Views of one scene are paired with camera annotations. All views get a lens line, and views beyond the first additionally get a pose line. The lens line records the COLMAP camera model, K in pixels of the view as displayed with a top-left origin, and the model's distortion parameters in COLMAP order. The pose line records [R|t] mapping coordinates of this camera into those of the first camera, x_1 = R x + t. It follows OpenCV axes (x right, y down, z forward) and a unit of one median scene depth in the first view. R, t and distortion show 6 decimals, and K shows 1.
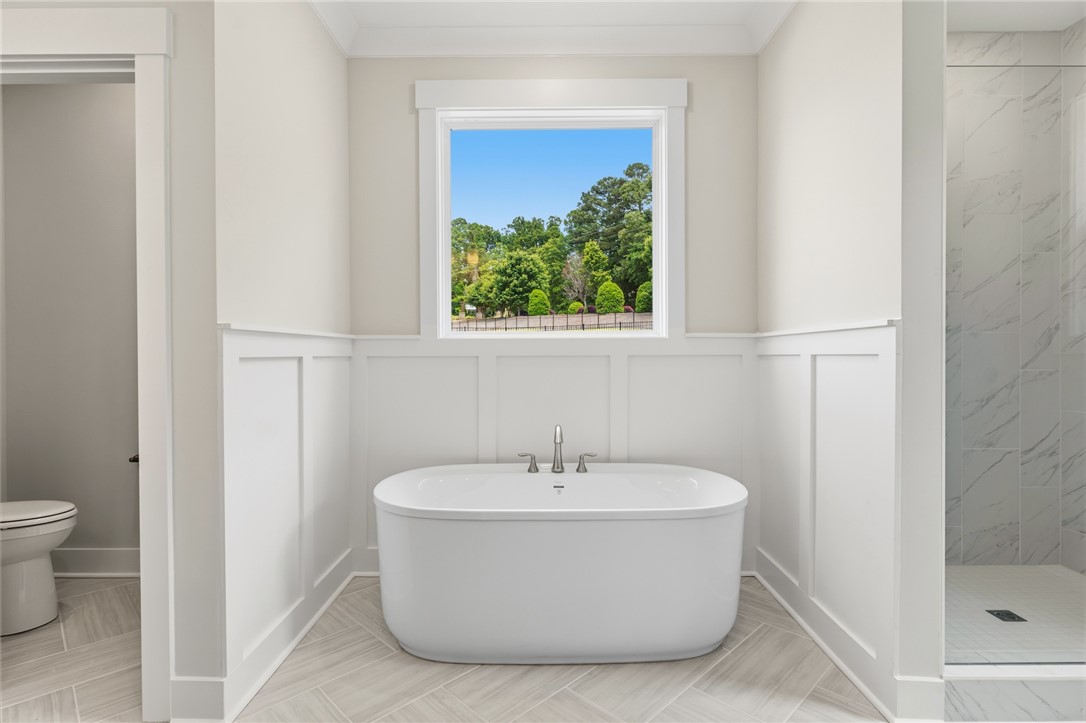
lens RADIAL K [[543.9, 0, 543.0], [0, 543.9, 361.5], [0, 0, 1]] dist [-0.002071, -0.000274]
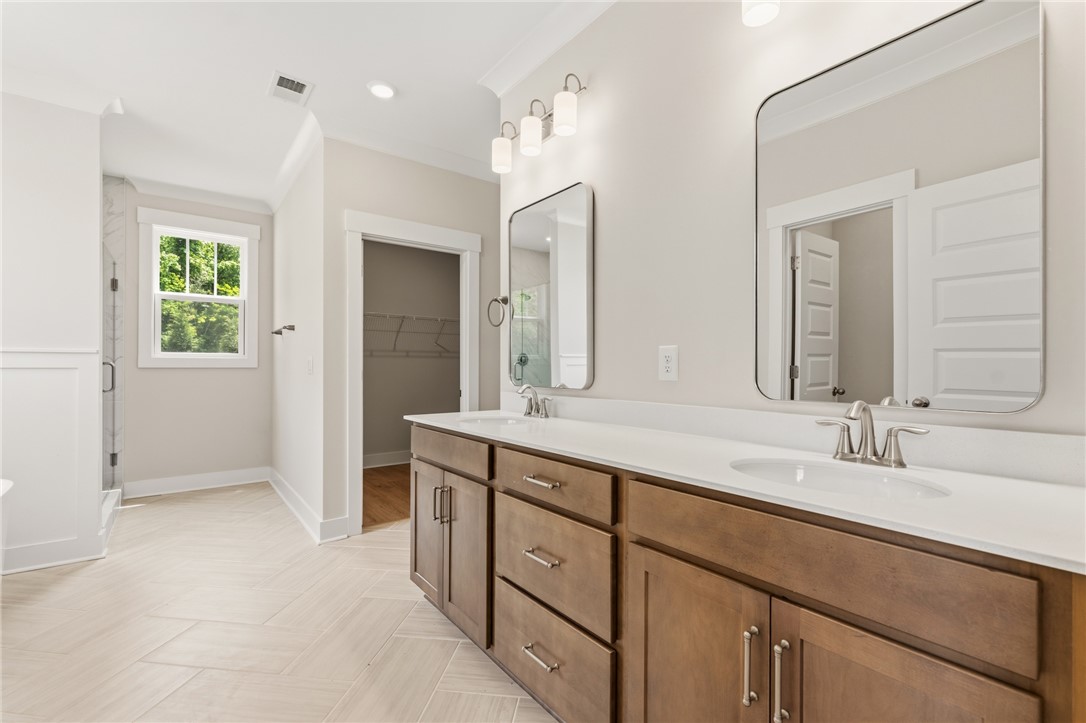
lens RADIAL K [[484.9, 0, 543.6], [0, 484.9, 362.8], [0, 0, 1]] dist [0.000507, 0.000038]
pose [[-0.607712, 0.009969, 0.794095, -1.028987], [0.010243, 0.999936, -0.004715, -0.004457], [-0.794091, 0.005268, -0.607776, 0.481029]]
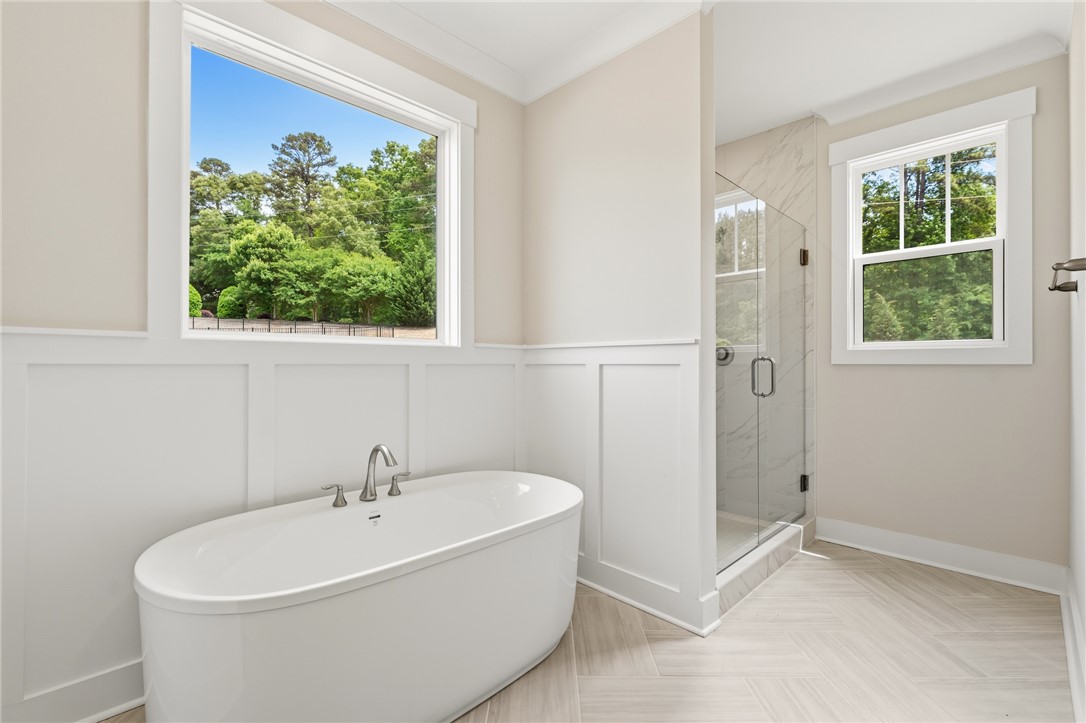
lens RADIAL K [[484.9, 0, 543.6], [0, 484.9, 362.8], [0, 0, 1]] dist [0.000507, 0.000038]
pose [[0.706262, 0.006274, 0.707922, -0.303904], [0.004104, 0.999908, -0.012956, -0.001697], [-0.707938, 0.012055, 0.706171, 0.249601]]
